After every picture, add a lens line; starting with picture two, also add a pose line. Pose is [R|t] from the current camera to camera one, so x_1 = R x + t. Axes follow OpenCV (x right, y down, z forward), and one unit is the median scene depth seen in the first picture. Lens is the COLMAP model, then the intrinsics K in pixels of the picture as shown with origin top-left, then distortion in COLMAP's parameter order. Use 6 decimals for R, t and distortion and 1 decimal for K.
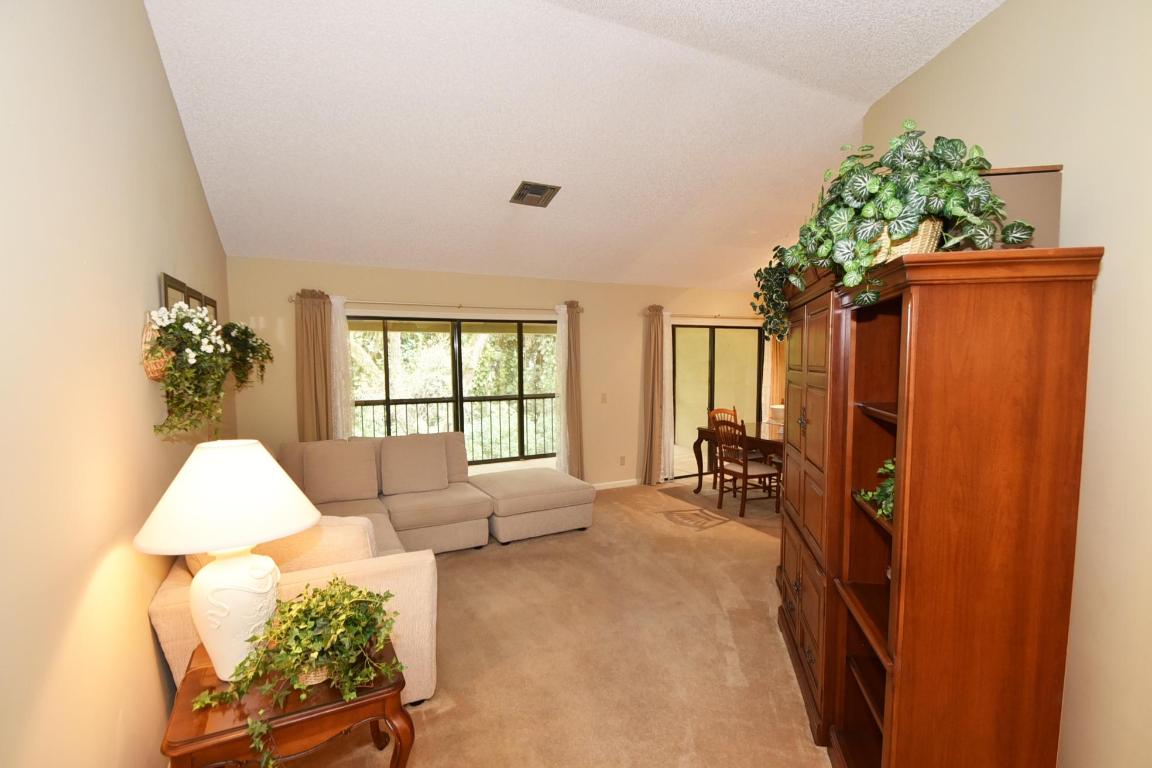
lens RADIAL K [[534.3, 0, 578.6], [0, 534.3, 397.1], [0, 0, 1]] dist [-0.002349, -0.000379]
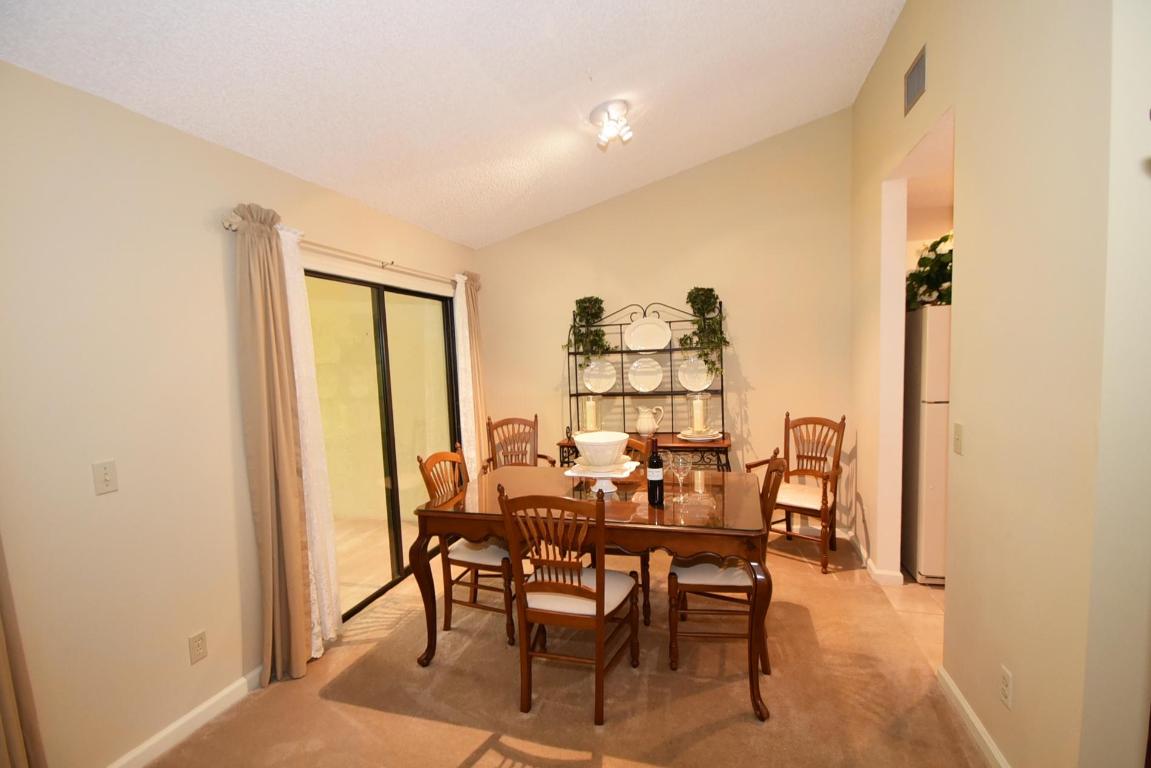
lens RADIAL K [[510.2, 0, 574.5], [0, 510.2, 400.3], [0, 0, 1]] dist [0.018131, -0.019337]
pose [[0.679188, -0.082458, 0.729318, 0.027535], [0.086043, 0.995763, 0.032454, -0.038247], [-0.728904, 0.040710, 0.683405, 0.789063]]
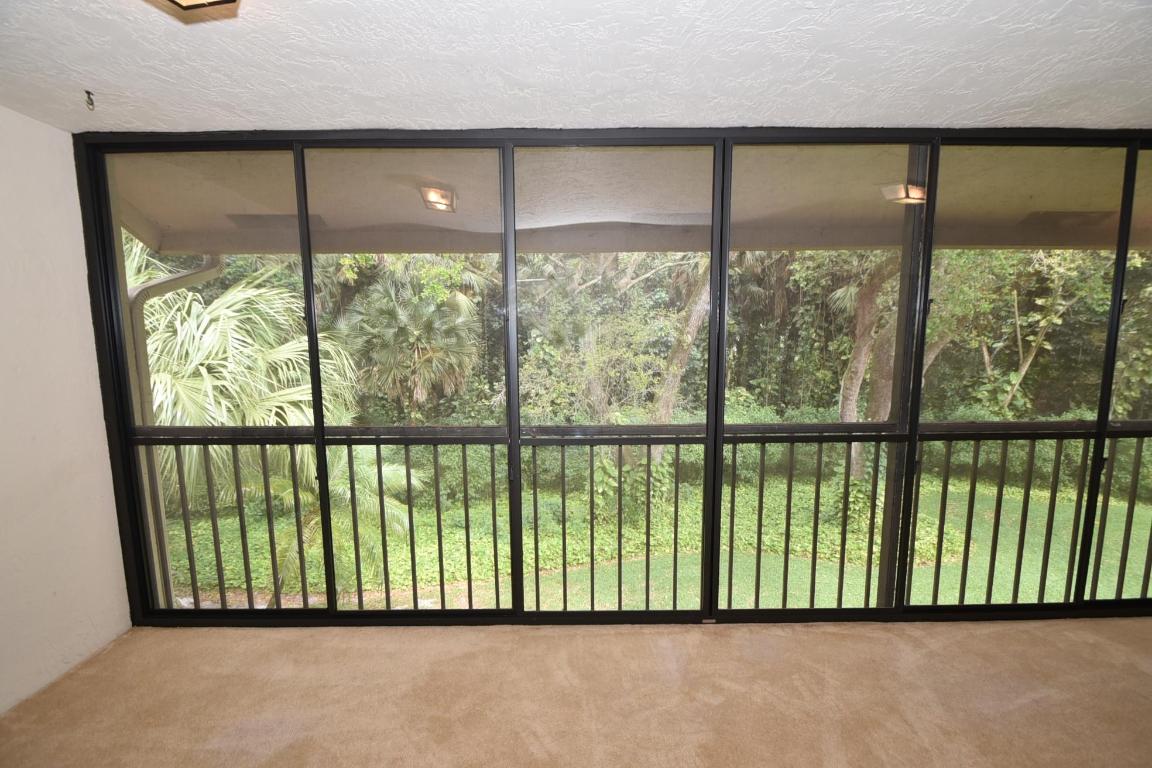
lens RADIAL K [[510.6, 0, 575.0], [0, 510.6, 400.3], [0, 0, 1]] dist [0.018131, -0.019337]
pose [[0.889315, 0.057070, -0.453721, -0.079460], [-0.030976, 0.997421, 0.064744, -0.070517], [0.456246, -0.043523, 0.888789, 1.244206]]
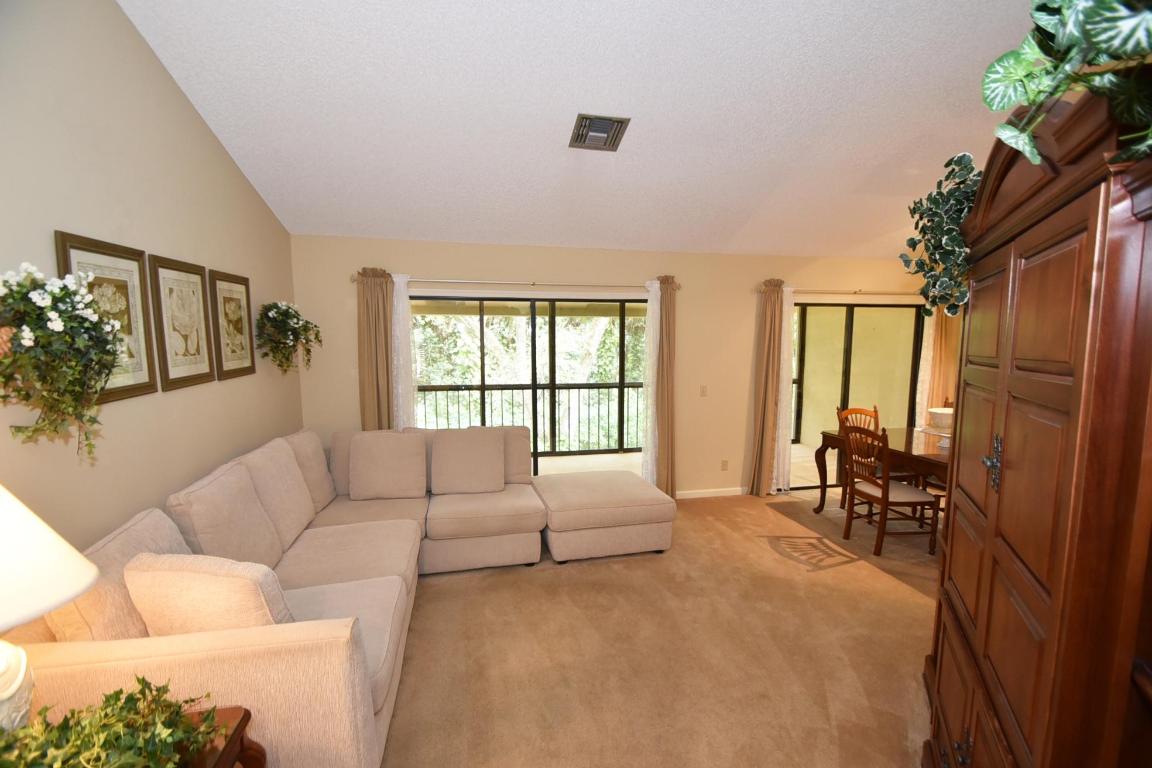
lens RADIAL K [[510.6, 0, 575.0], [0, 510.6, 400.3], [0, 0, 1]] dist [0.018131, -0.019337]
pose [[0.966223, 0.033653, -0.255501, 0.075391], [-0.024097, 0.998891, 0.040440, -0.014284], [0.256578, -0.032917, 0.965963, 0.211026]]
